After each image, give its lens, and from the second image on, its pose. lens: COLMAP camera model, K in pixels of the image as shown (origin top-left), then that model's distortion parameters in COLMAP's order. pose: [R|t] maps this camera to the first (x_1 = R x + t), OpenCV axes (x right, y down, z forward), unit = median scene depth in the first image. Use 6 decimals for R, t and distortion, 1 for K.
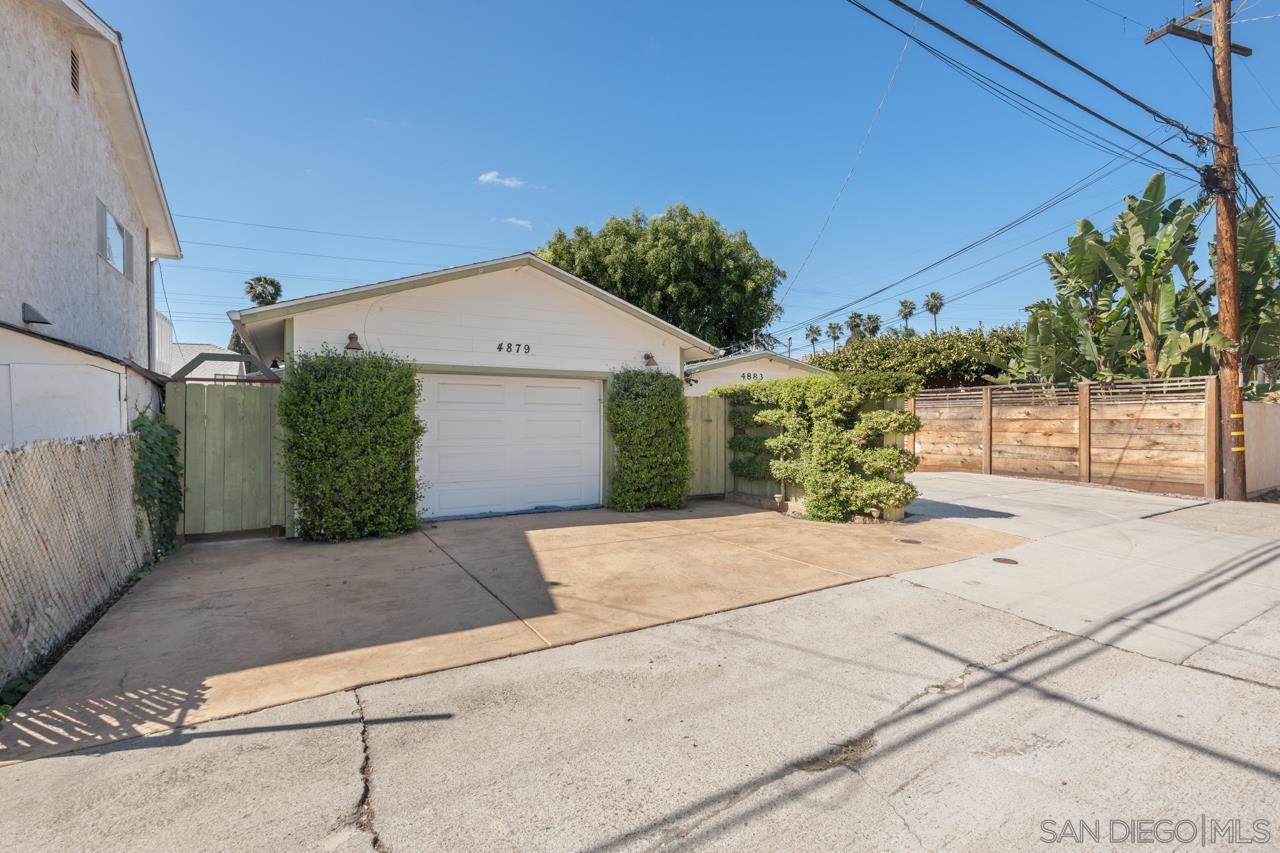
lens RADIAL K [[592.5, 0, 653.8], [0, 592.5, 420.5], [0, 0, 1]] dist [-0.001687, 0.000143]
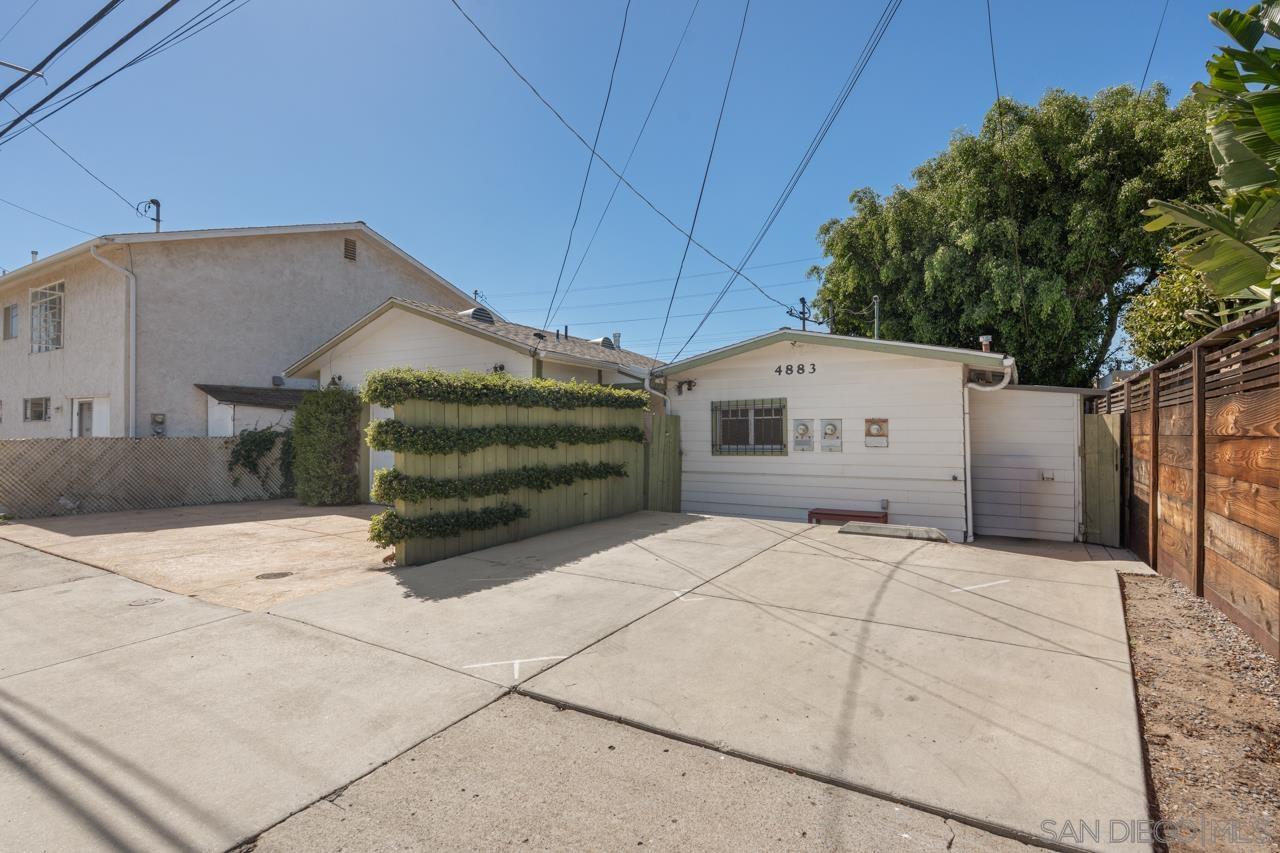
lens RADIAL K [[614.0, 0, 637.1], [0, 614.0, 423.8], [0, 0, 1]] dist [-0.004316, -0.000752]
pose [[0.462261, -0.003115, -0.886739, 1.146319], [-0.003004, 0.999983, -0.005079, -0.011769], [0.886739, 0.005012, 0.462243, 0.839461]]
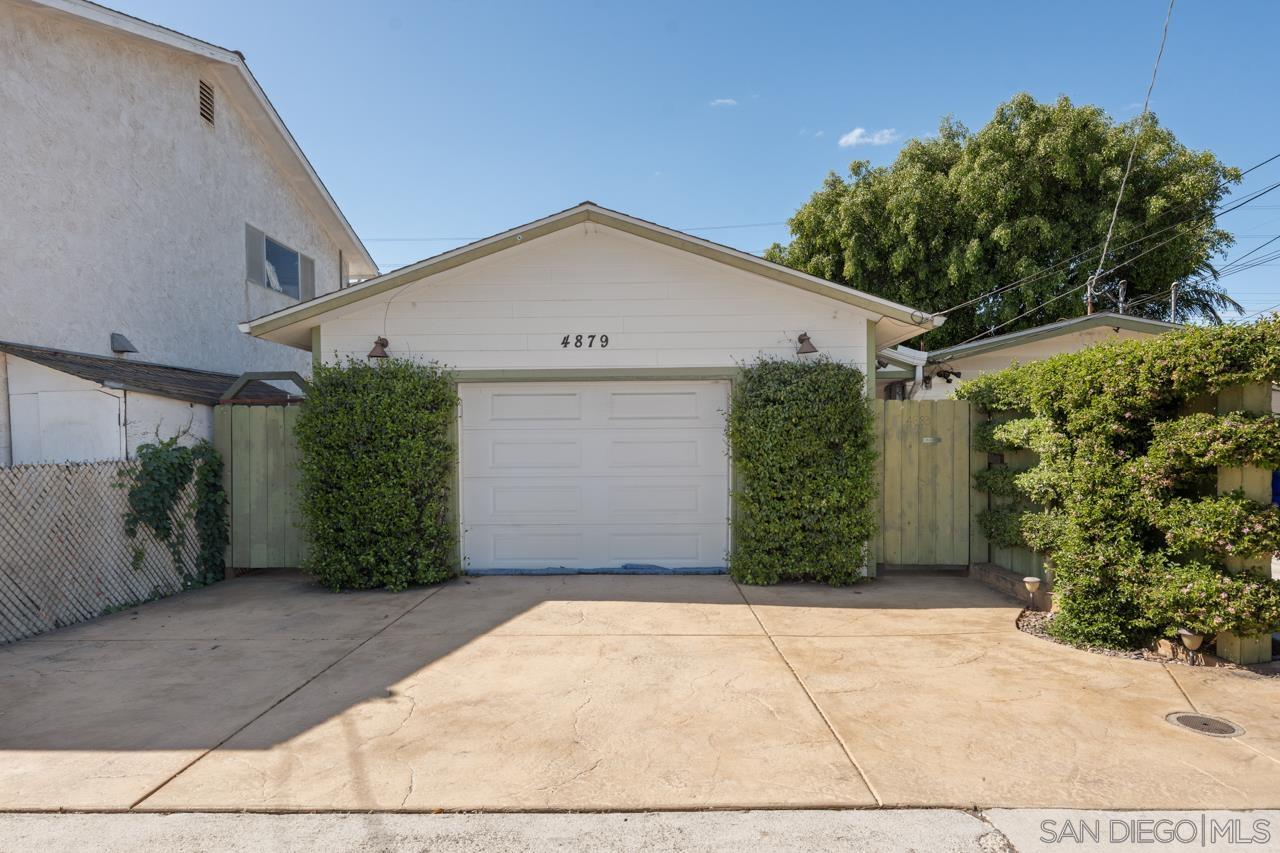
lens RADIAL K [[748.7, 0, 637.4], [0, 748.7, 449.3], [0, 0, 1]] dist [0.000430, -0.000267]
pose [[0.847665, -0.002795, -0.530524, 0.302972], [0.008429, 0.999931, 0.008200, 0.001188], [0.530465, -0.011422, 0.847630, 0.273169]]
